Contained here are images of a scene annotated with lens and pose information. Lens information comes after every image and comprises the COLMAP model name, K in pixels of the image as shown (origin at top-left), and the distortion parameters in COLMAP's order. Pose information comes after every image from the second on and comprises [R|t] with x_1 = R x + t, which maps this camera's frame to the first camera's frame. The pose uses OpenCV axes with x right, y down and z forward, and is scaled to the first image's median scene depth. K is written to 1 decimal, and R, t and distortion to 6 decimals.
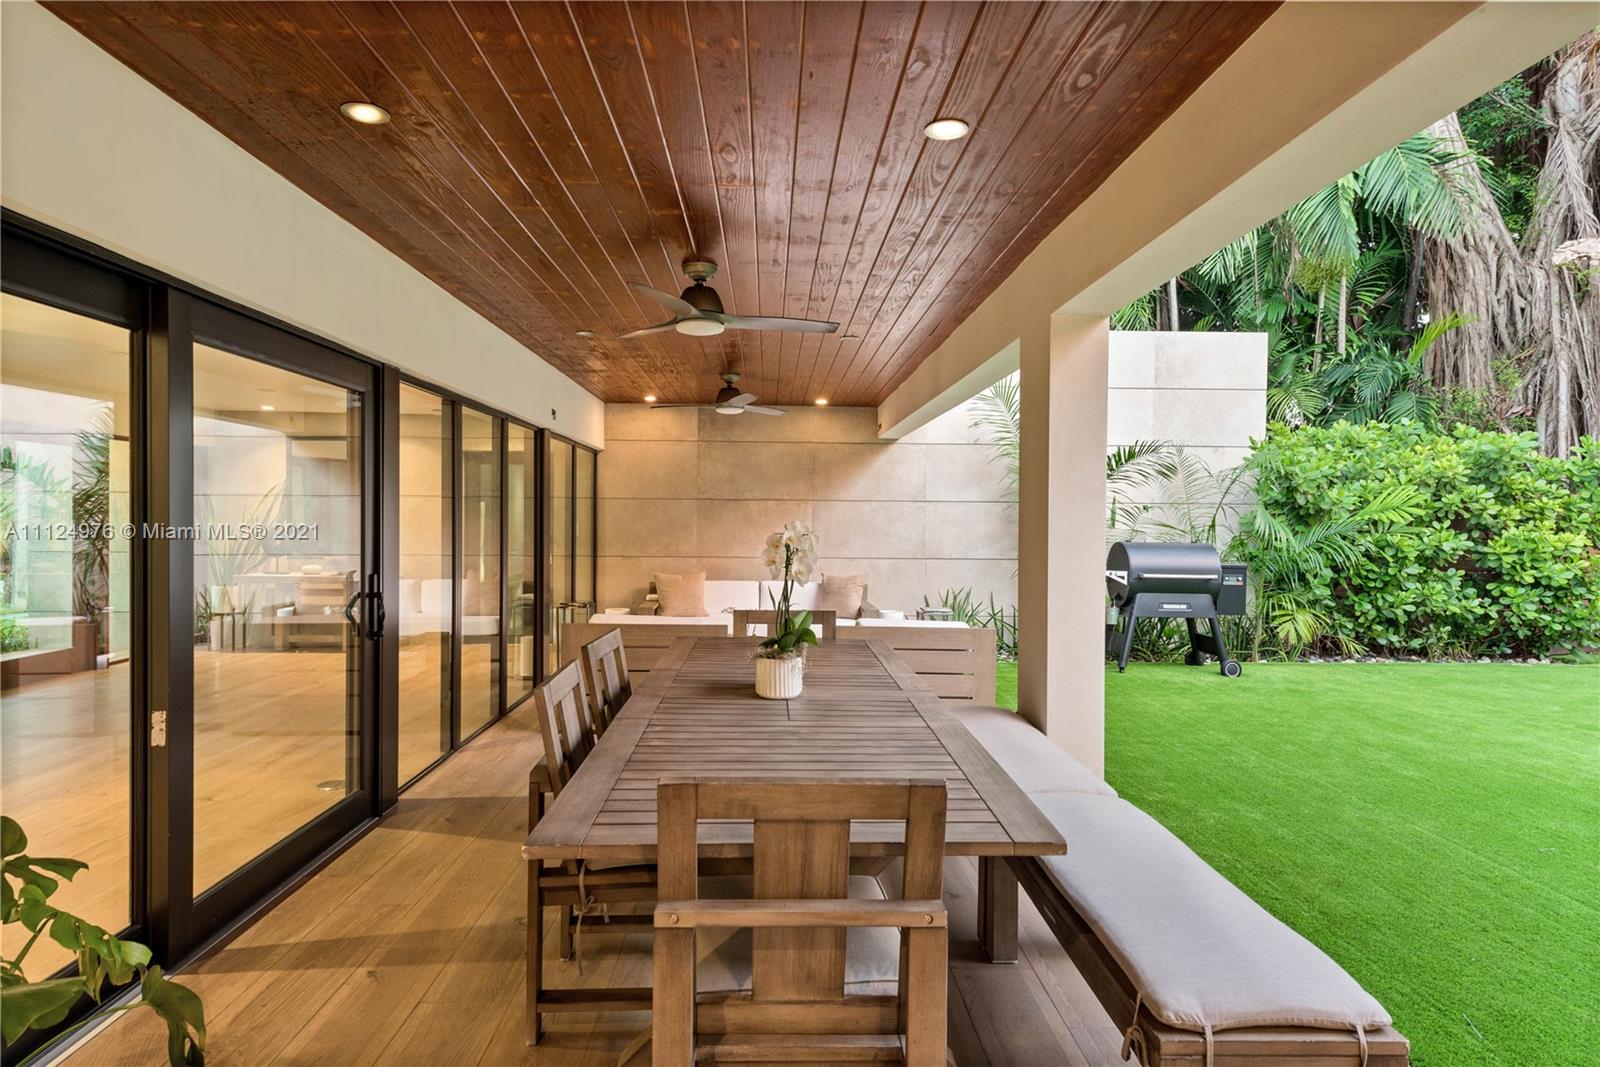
lens RADIAL K [[900.1, 0, 802.7], [0, 900.1, 522.9], [0, 0, 1]] dist [0.032394, -0.017214]
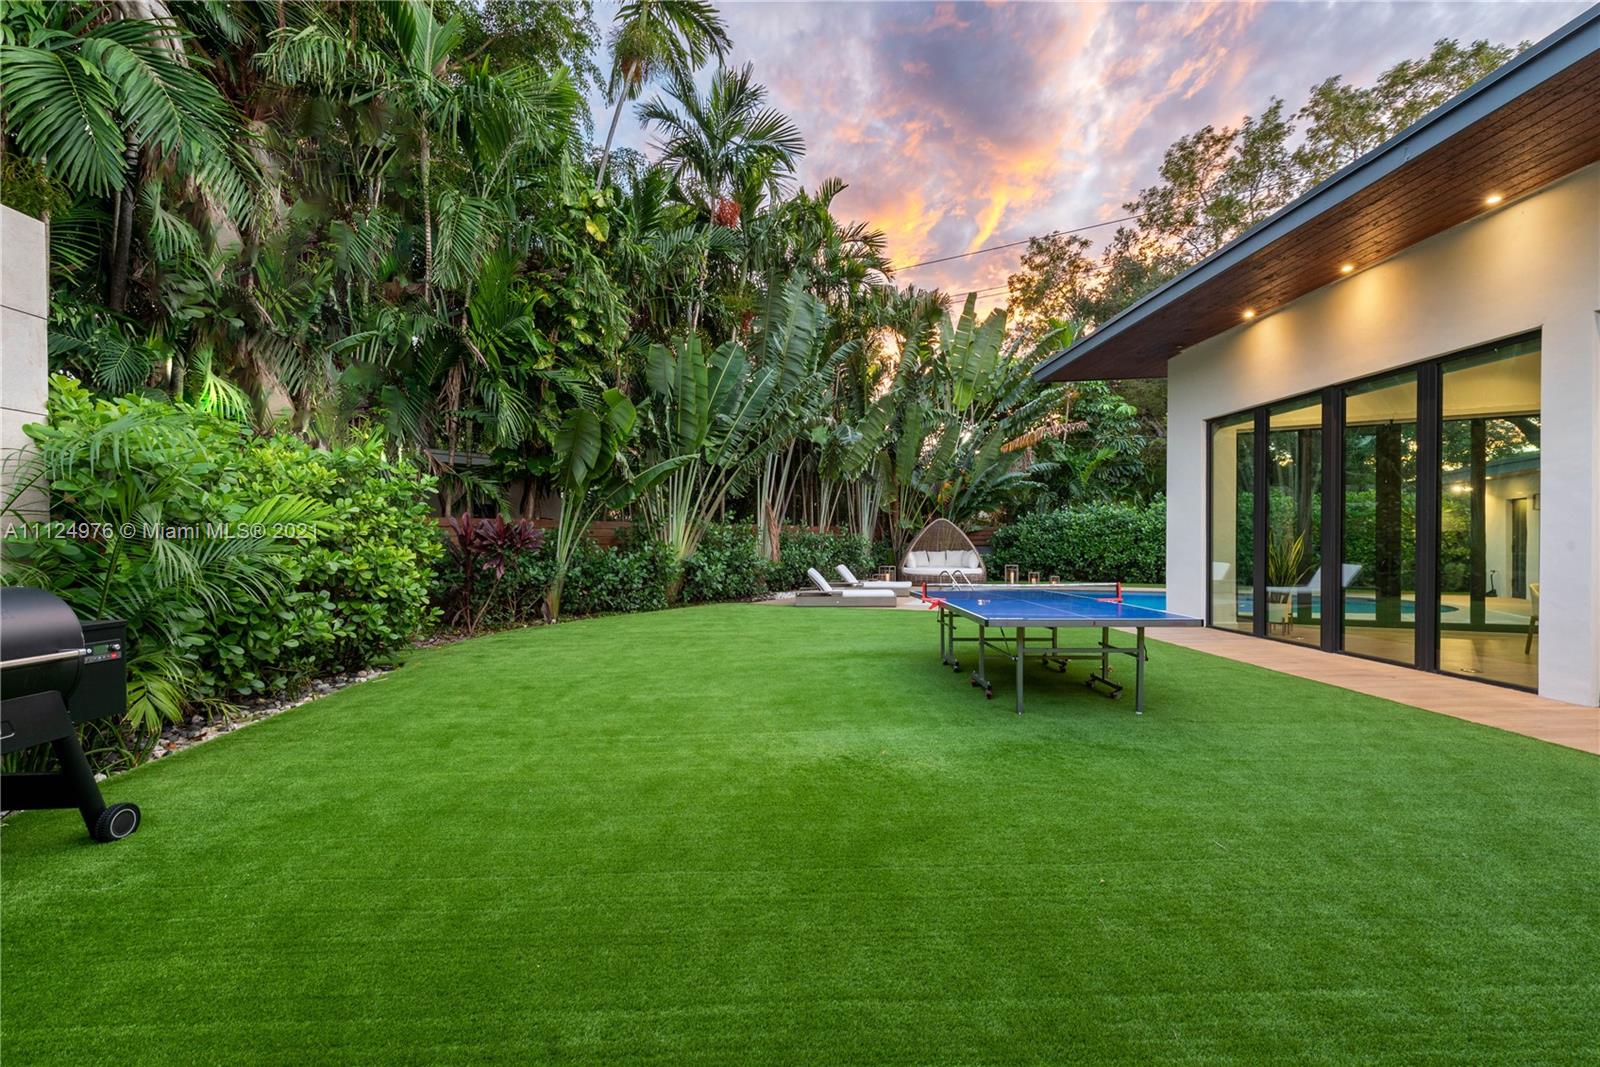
lens RADIAL K [[633.4, 0, 796.6], [0, 633.4, 547.6], [0, 0, 1]] dist [0.012343, -0.000229]
pose [[0.010067, -0.022599, 0.999694, 0.094886], [0.007551, 0.999718, 0.022524, -0.002964], [-0.999921, 0.007322, 0.010235, 0.533052]]
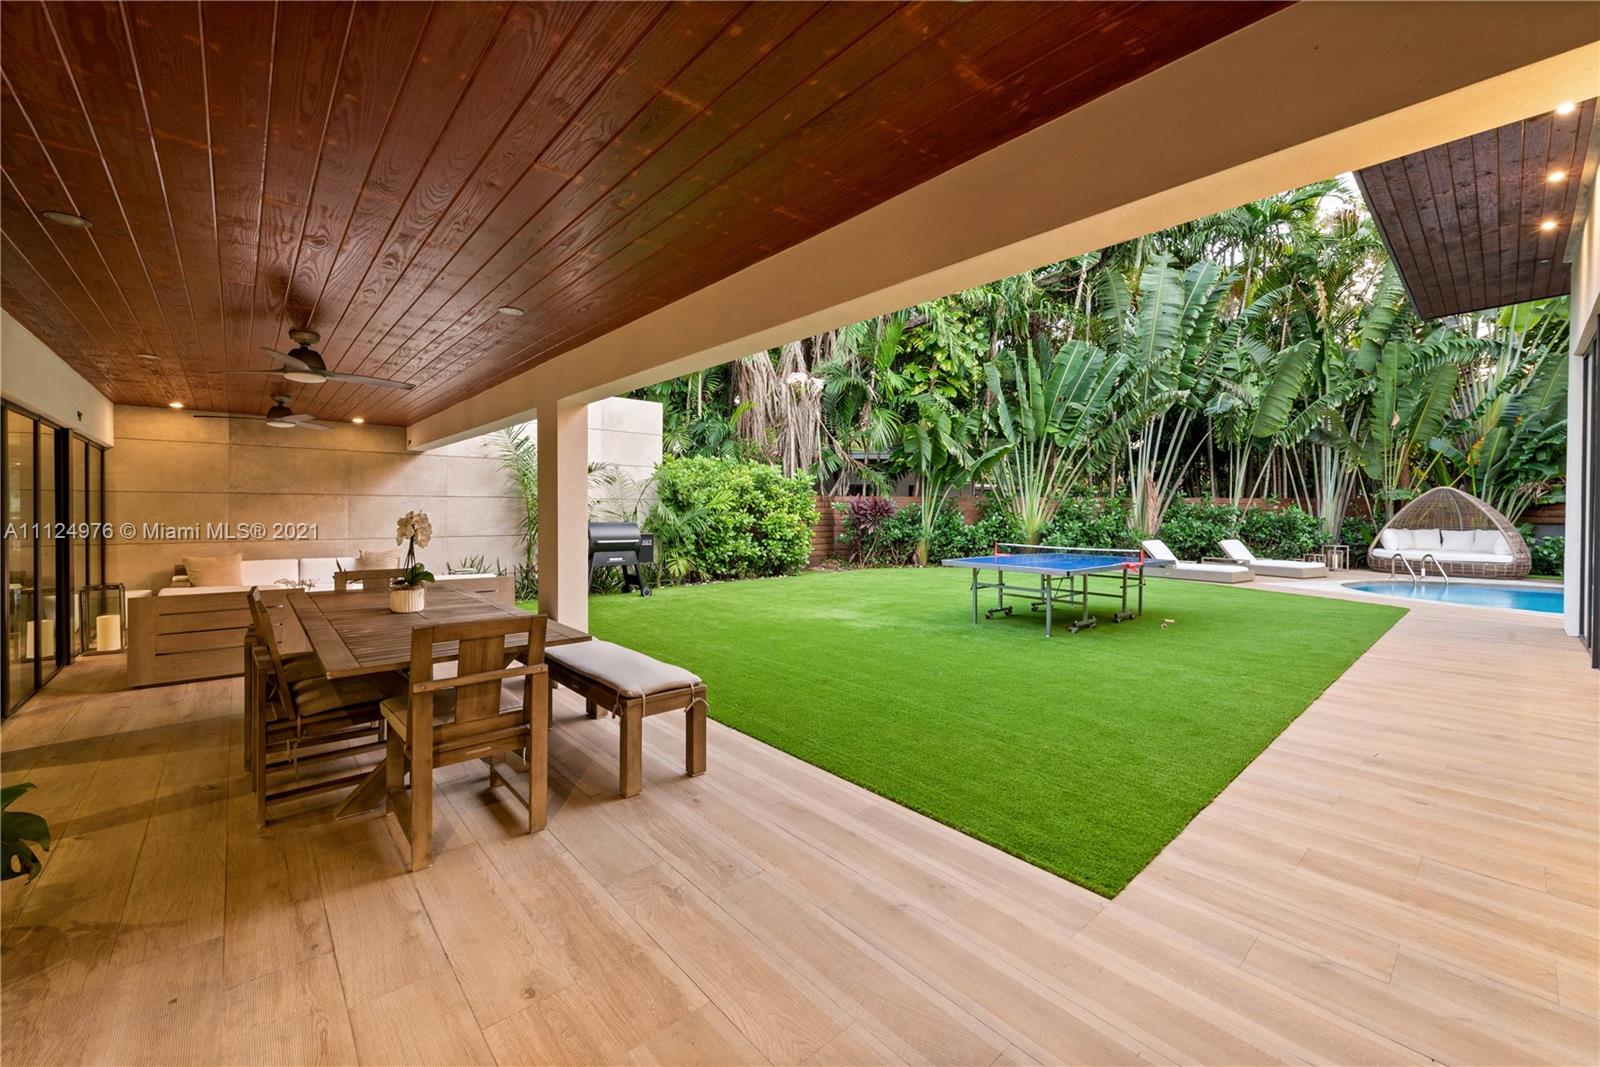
lens RADIAL K [[636.6, 0, 800.7], [0, 636.6, 525.0], [0, 0, 1]] dist [-0.001483, -0.000102]
pose [[0.774911, -0.020703, 0.631732, -0.072950], [0.006506, 0.999672, 0.024780, -0.000166], [-0.632037, -0.015093, 0.774791, -0.145940]]
